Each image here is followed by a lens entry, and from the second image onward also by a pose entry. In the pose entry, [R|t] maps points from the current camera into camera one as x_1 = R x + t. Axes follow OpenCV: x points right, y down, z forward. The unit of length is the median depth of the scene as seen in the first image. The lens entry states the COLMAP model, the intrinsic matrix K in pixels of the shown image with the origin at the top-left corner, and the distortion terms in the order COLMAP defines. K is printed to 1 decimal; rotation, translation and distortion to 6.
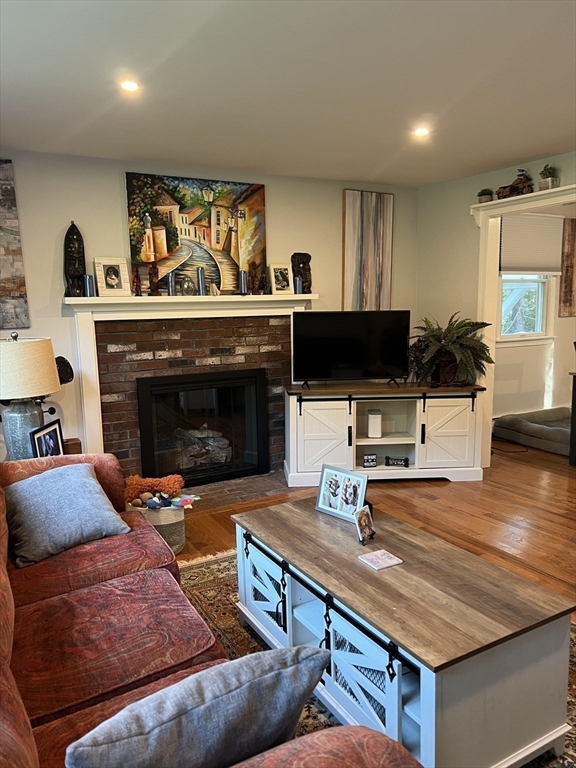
lens RADIAL K [[576.1, 0, 289.4], [0, 576.1, 385.2], [0, 0, 1]] dist [0.049117, -0.050143]
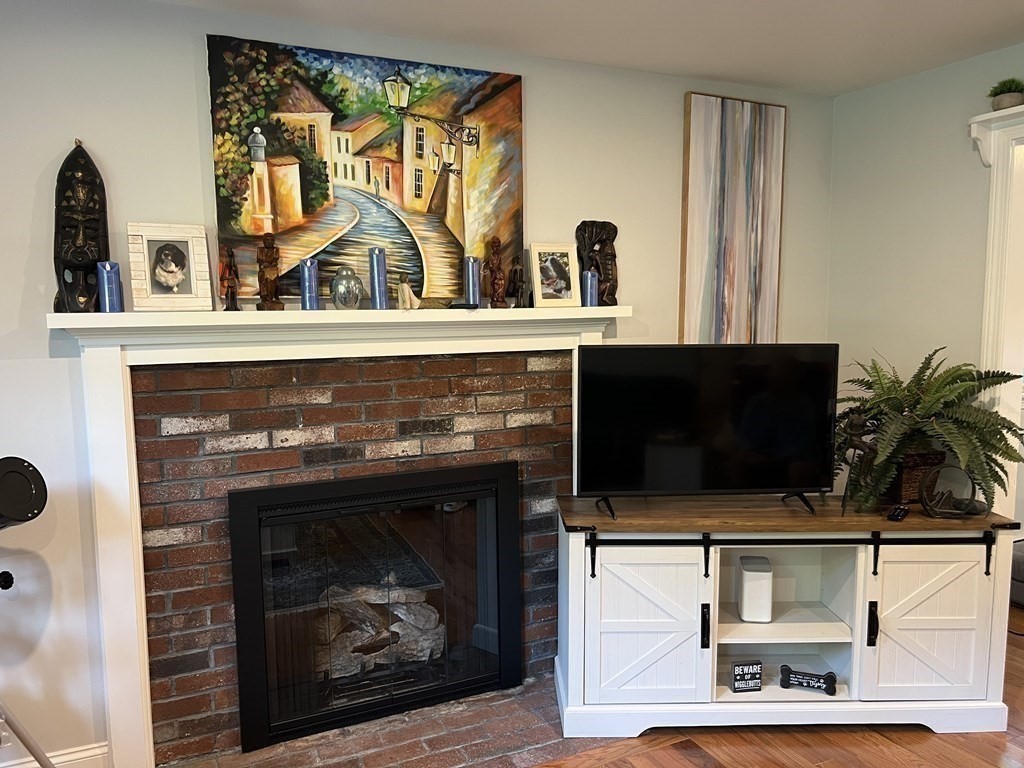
lens RADIAL K [[768.1, 0, 508.5], [0, 768.1, 375.8], [0, 0, 1]] dist [0.049117, -0.050143]
pose [[0.997221, 0.013150, -0.073325, -0.004154], [-0.017541, 0.998071, -0.059561, -0.064100], [0.072401, 0.060682, 0.995528, 0.379410]]
